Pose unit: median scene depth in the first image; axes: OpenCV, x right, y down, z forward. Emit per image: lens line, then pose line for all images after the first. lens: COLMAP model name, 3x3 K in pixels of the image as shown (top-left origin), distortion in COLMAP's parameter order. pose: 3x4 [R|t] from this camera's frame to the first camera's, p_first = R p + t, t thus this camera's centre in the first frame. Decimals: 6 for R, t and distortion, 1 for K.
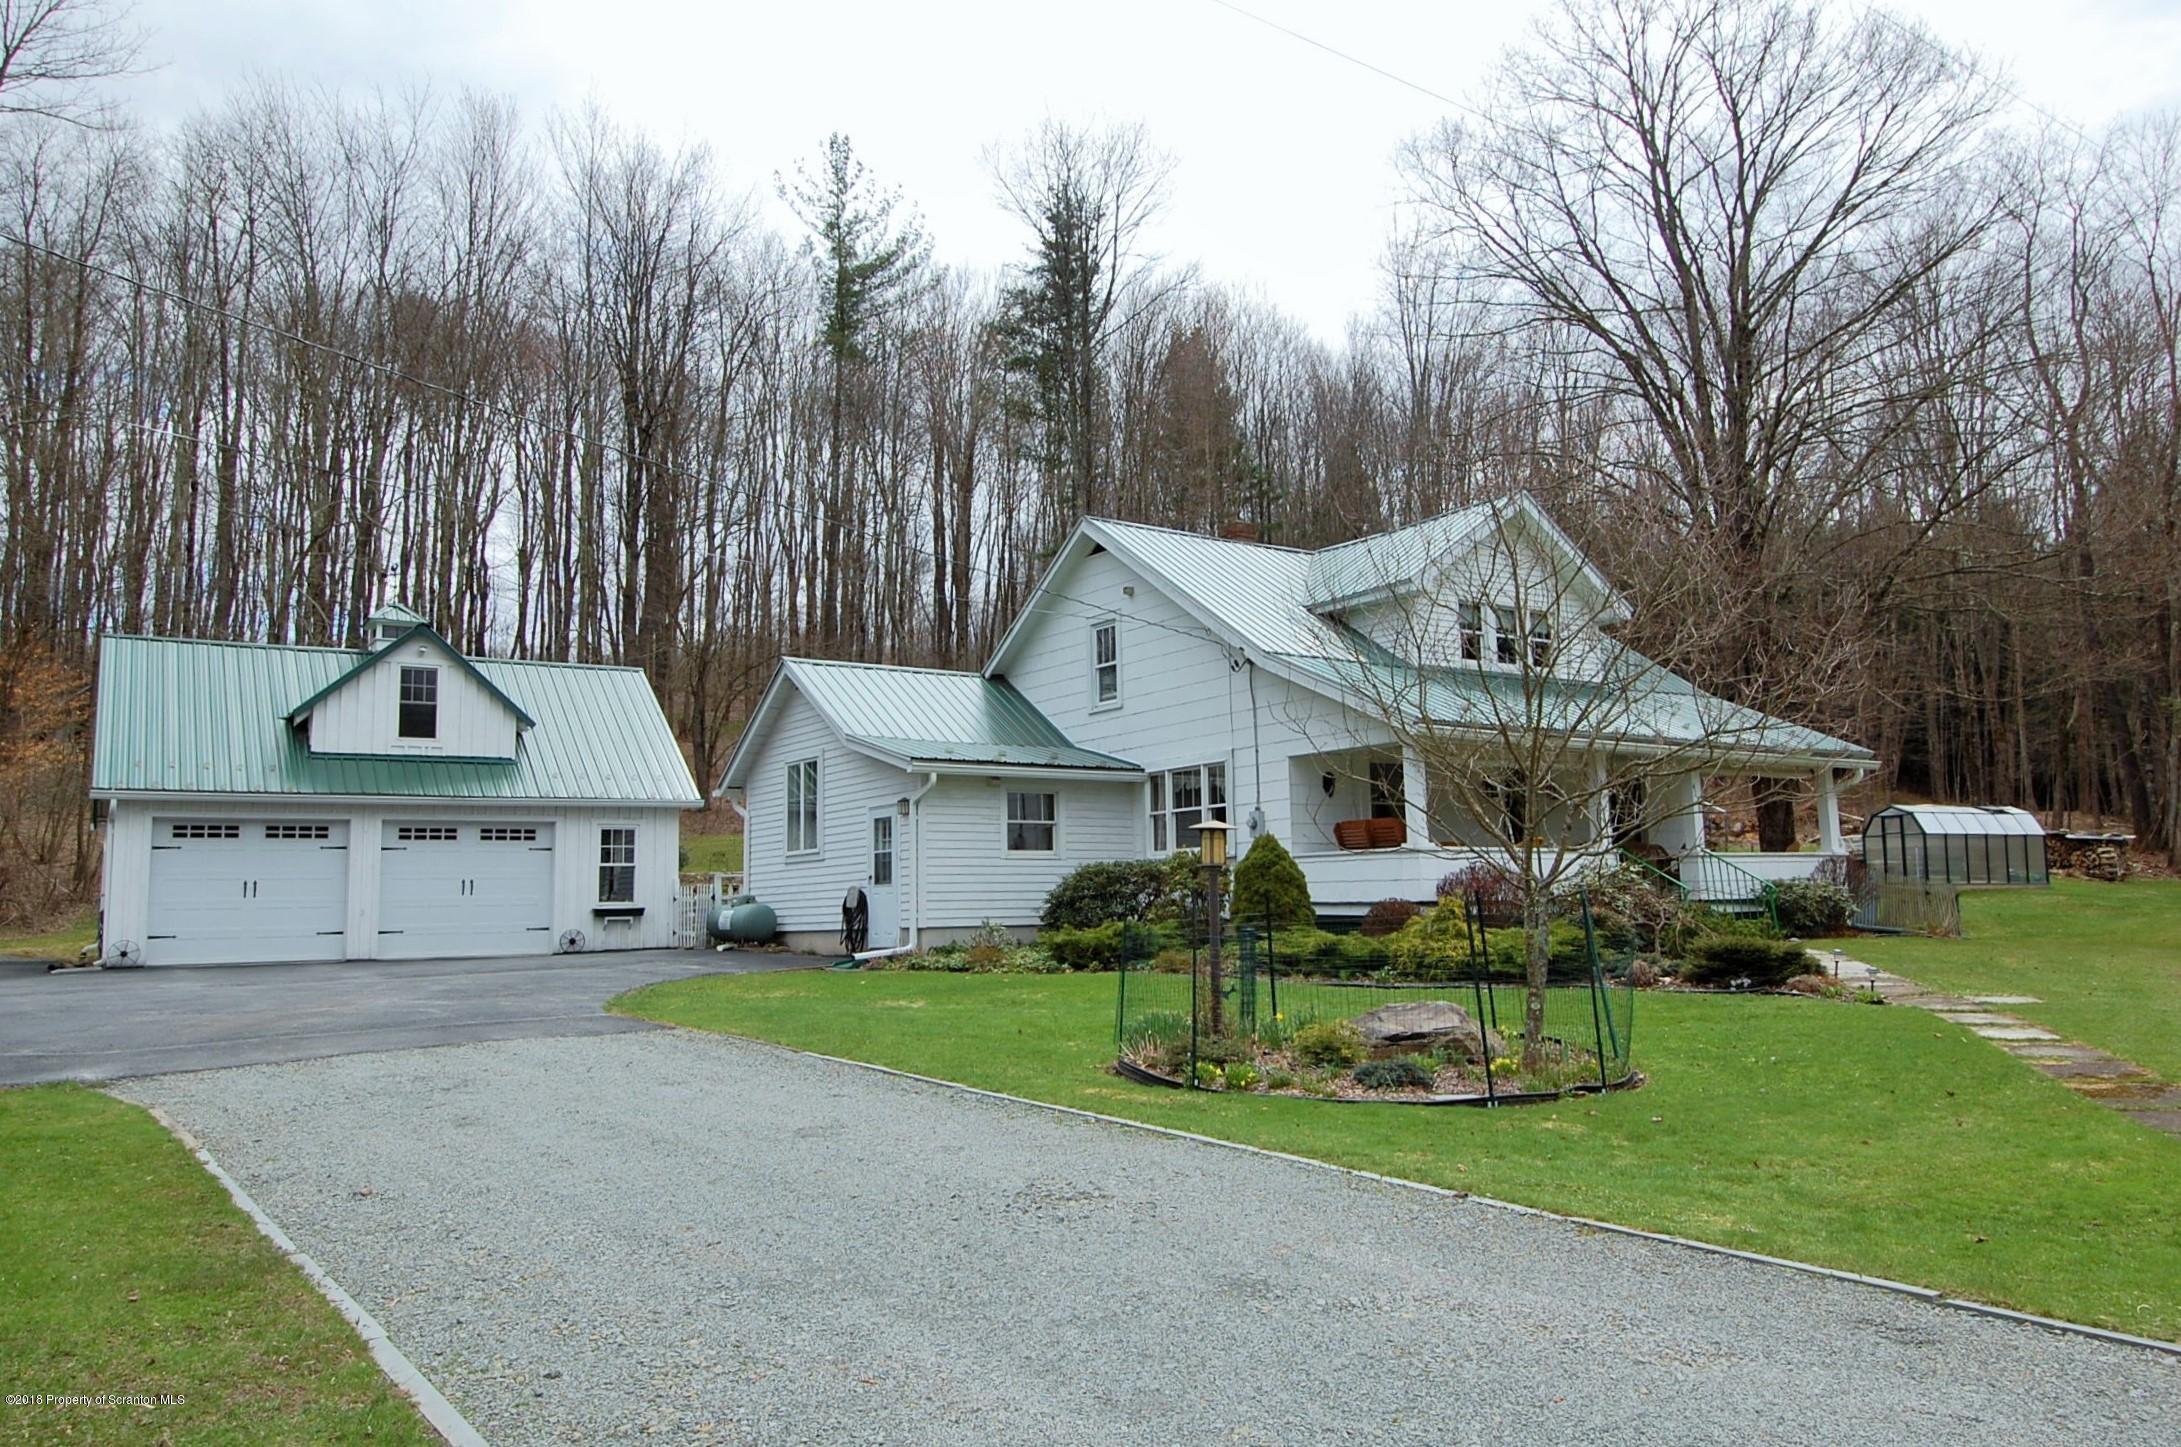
lens RADIAL K [[1484.9, 0, 1096.6], [0, 1484.9, 723.8], [0, 0, 1]] dist [0.011786, -0.002109]
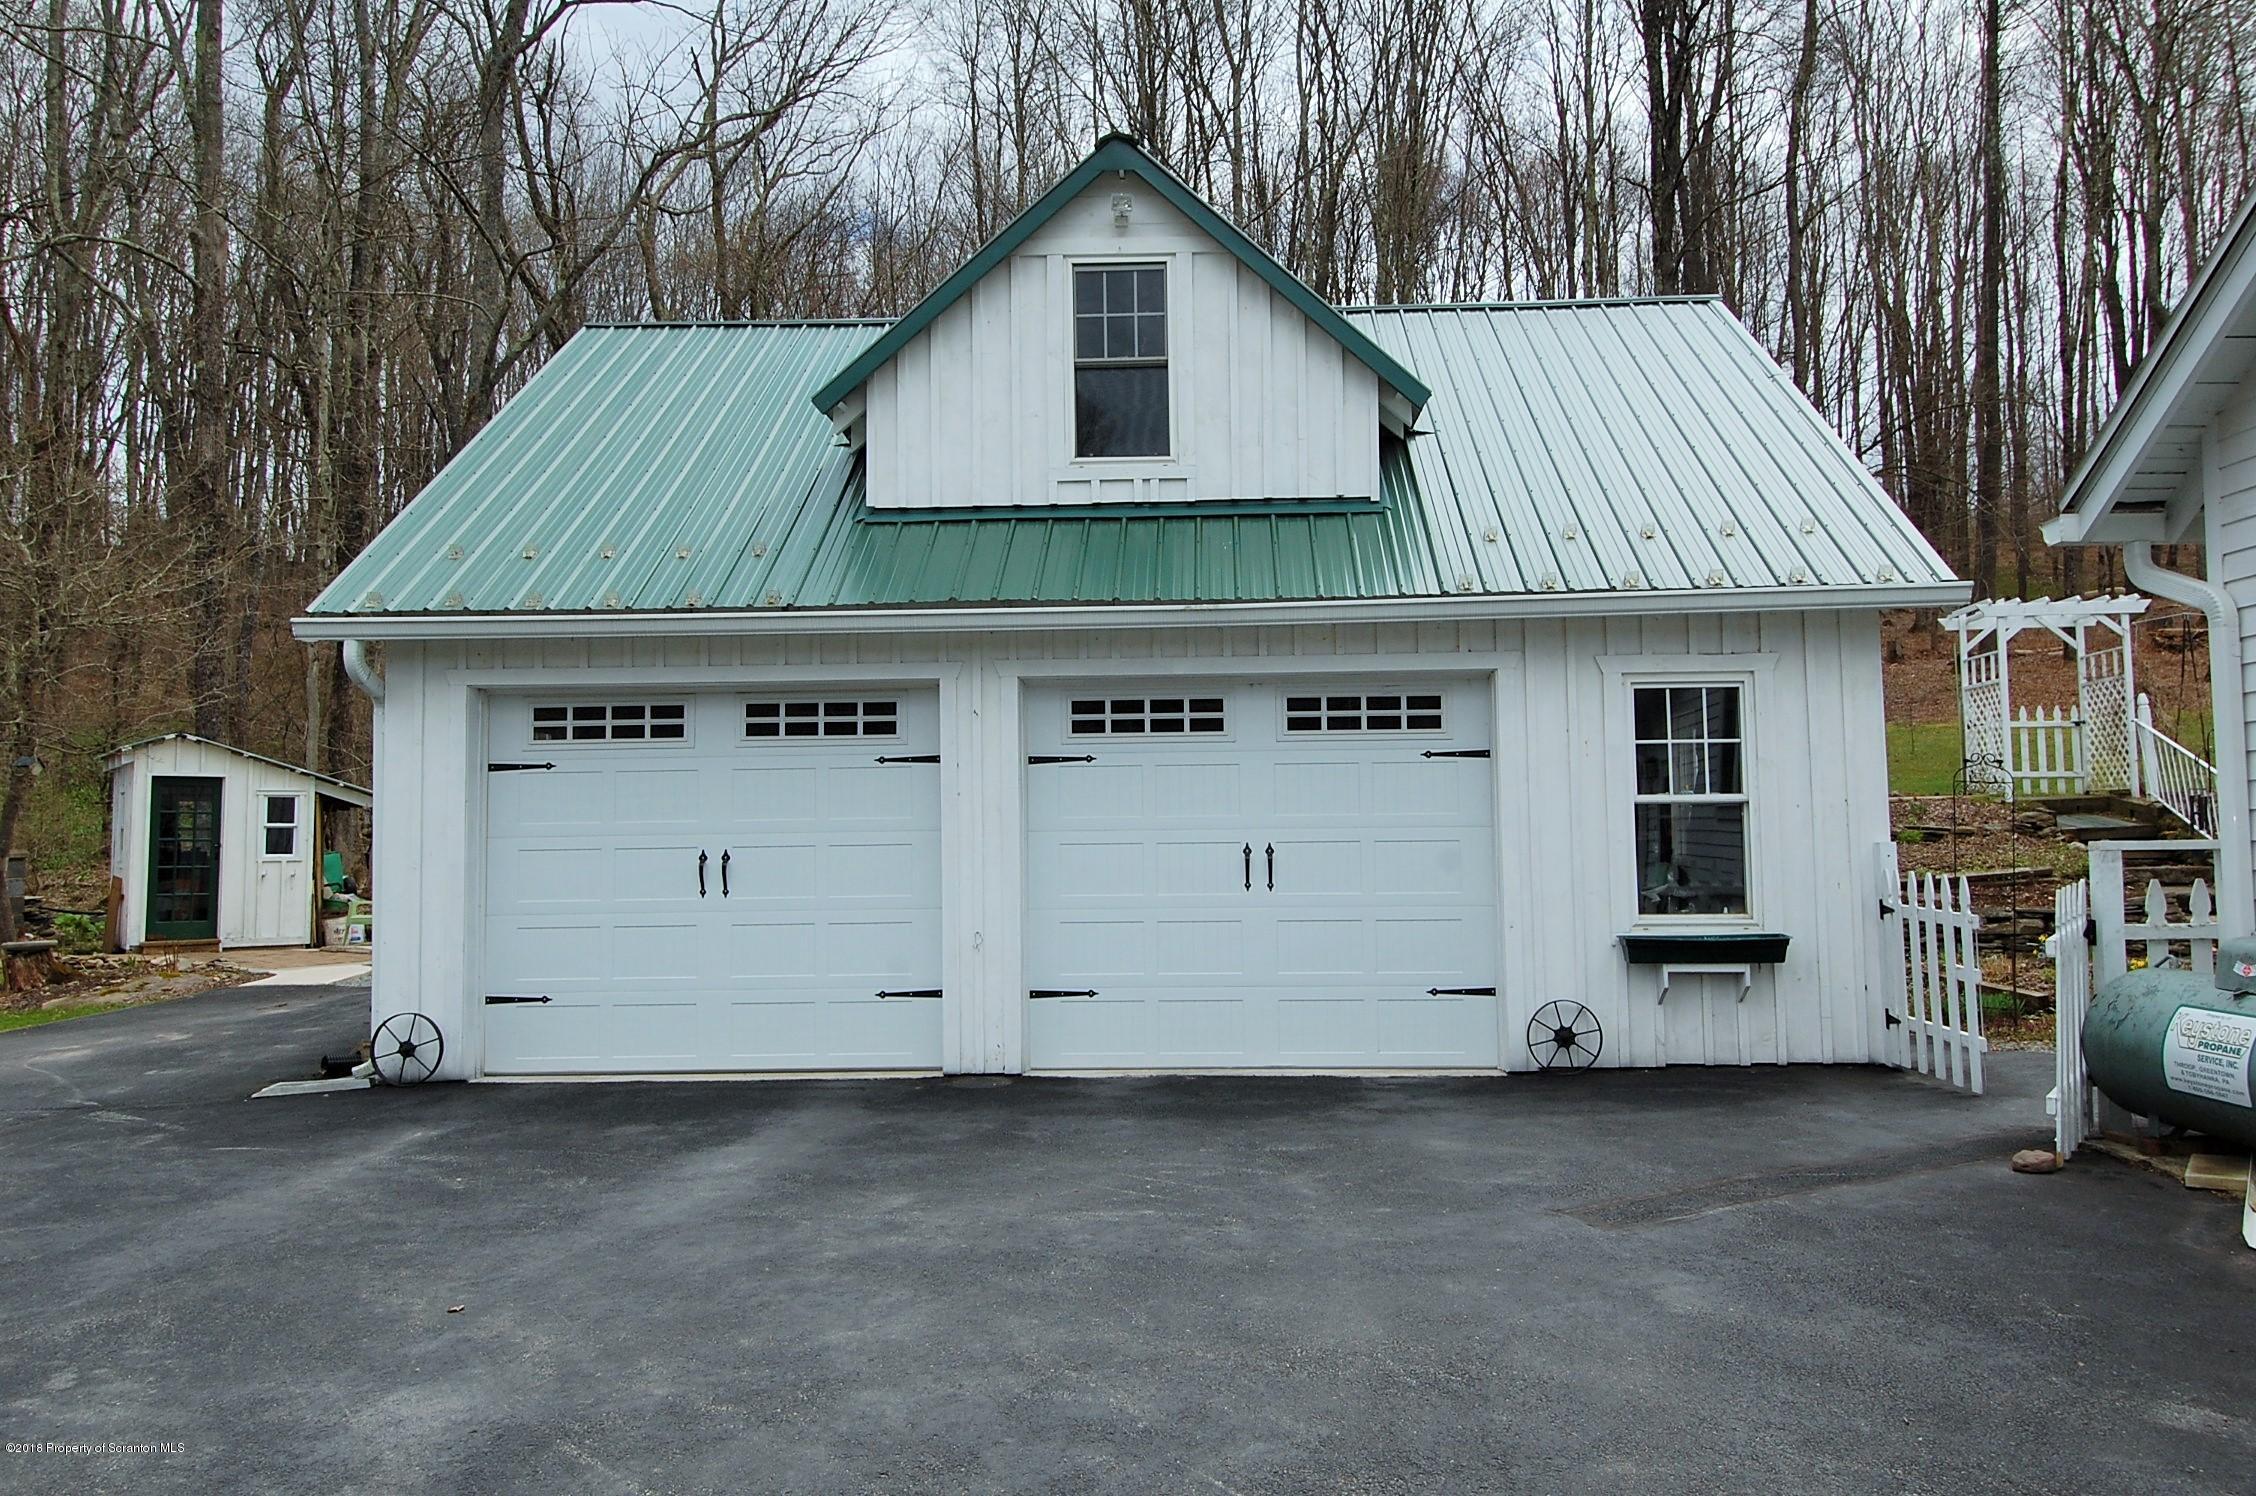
lens RADIAL K [[1589.2, 0, 1152.1], [0, 1589.2, 733.5], [0, 0, 1]] dist [0.047105, -0.011090]
pose [[0.815362, -0.025266, -0.578400, -0.231854], [0.066749, 0.996488, 0.050567, 0.059498], [0.575091, -0.079838, 0.814184, 0.697725]]
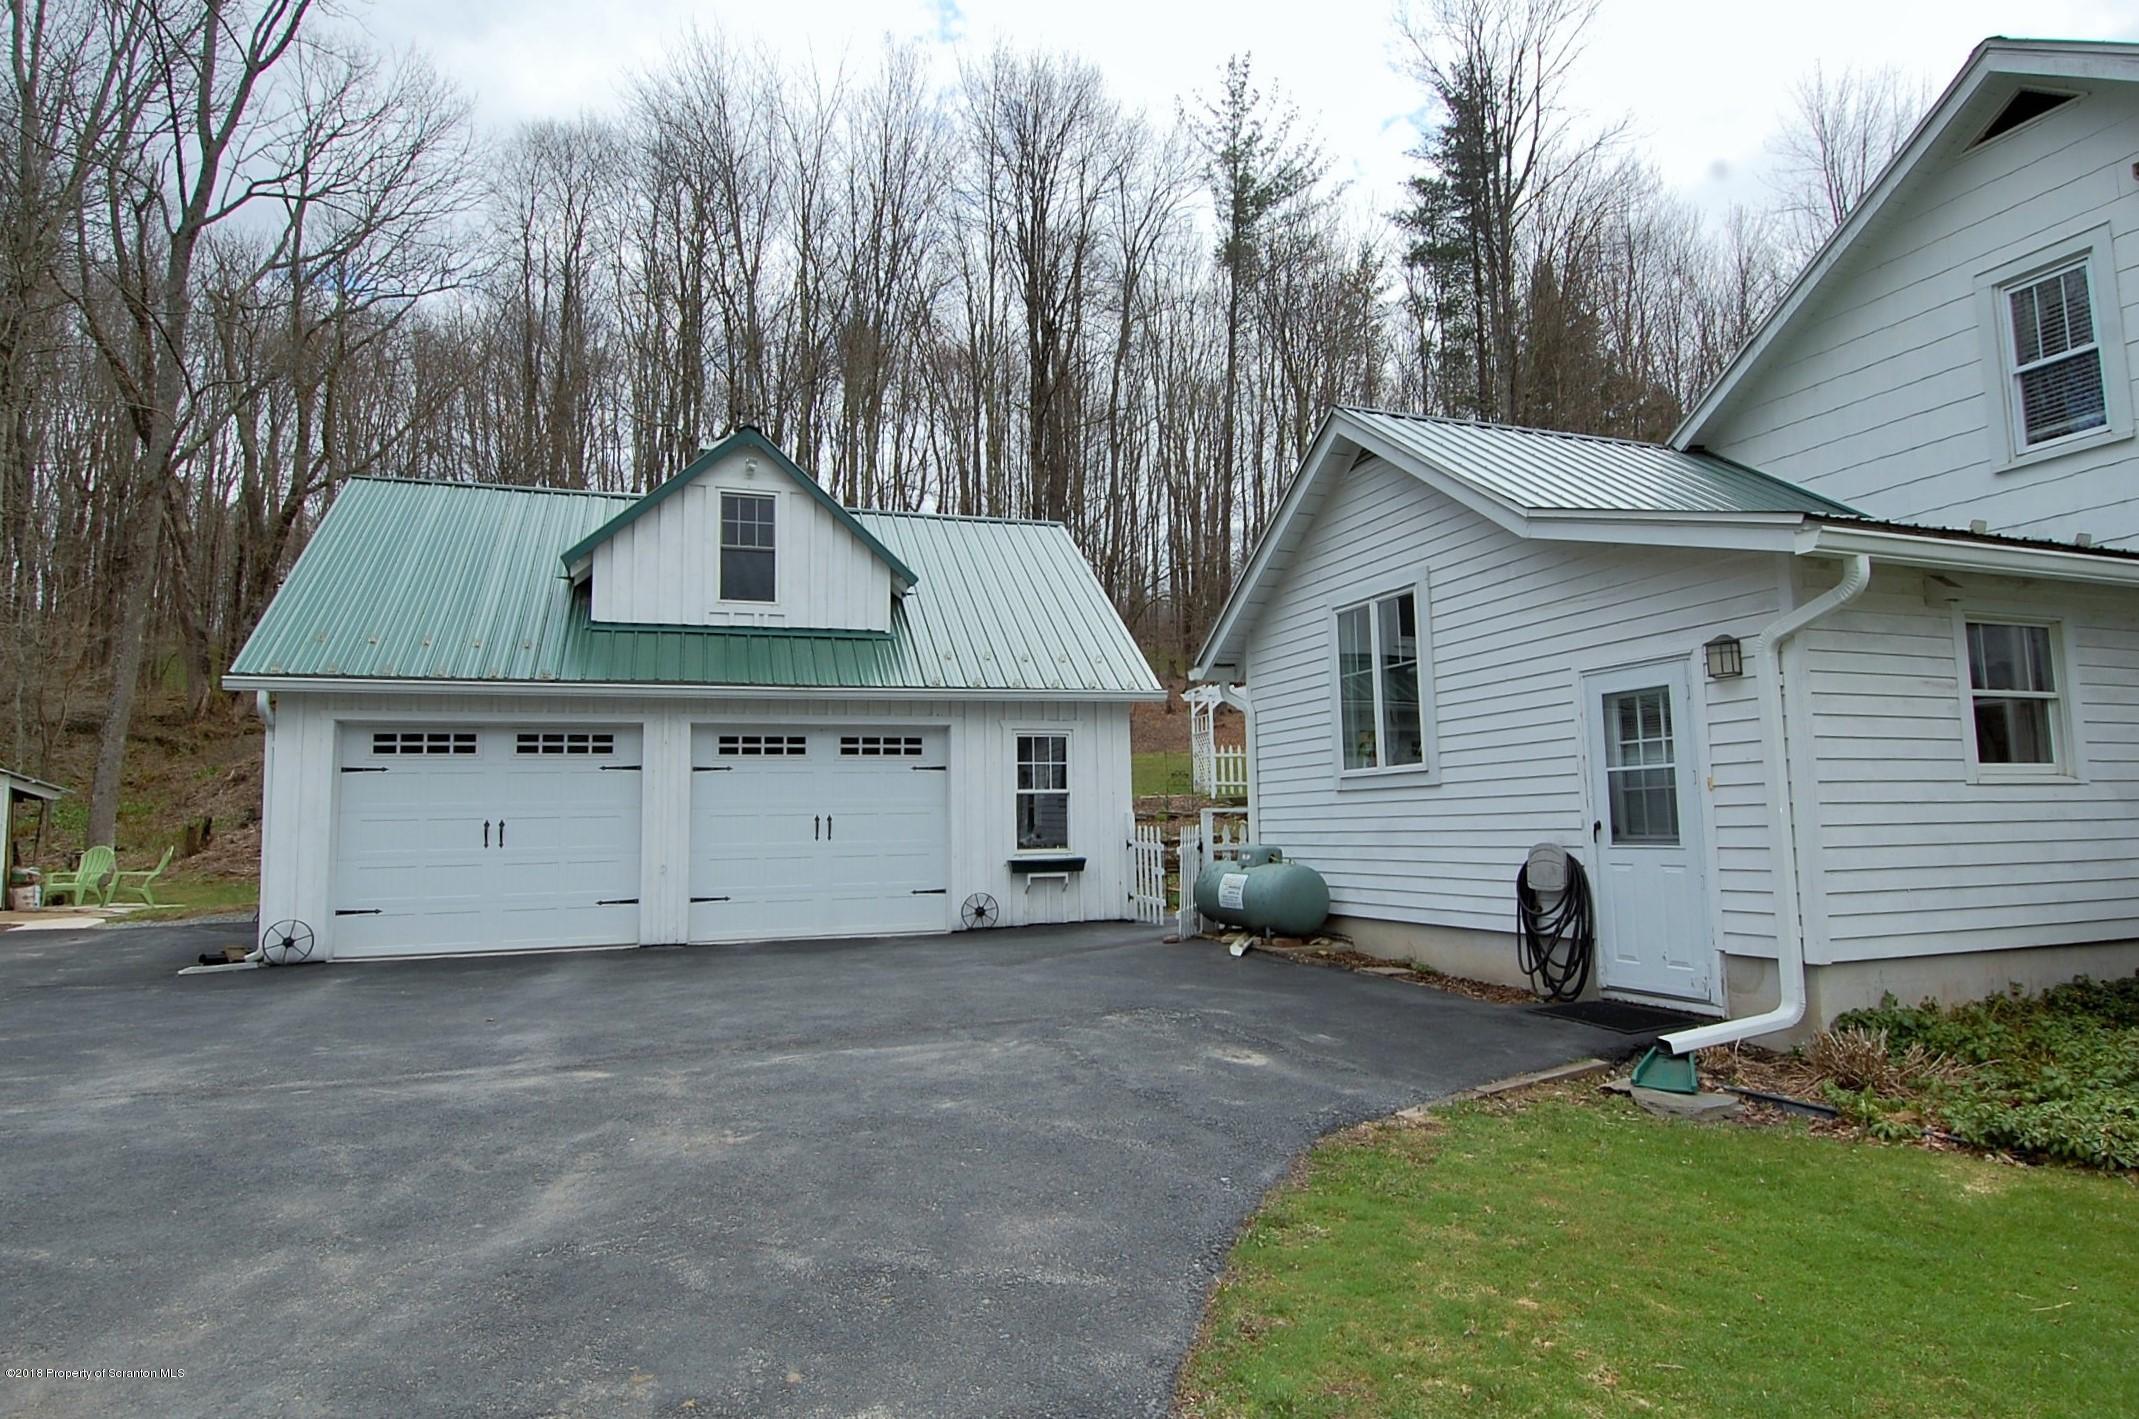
lens RADIAL K [[1198.4, 0, 1119.2], [0, 1198.4, 701.8], [0, 0, 1]] dist [0.006807, -0.003682]
pose [[0.972467, -0.019554, -0.232219, -0.179067], [0.026407, 0.999302, 0.026441, 0.045650], [0.231539, -0.031845, 0.972304, 0.534620]]
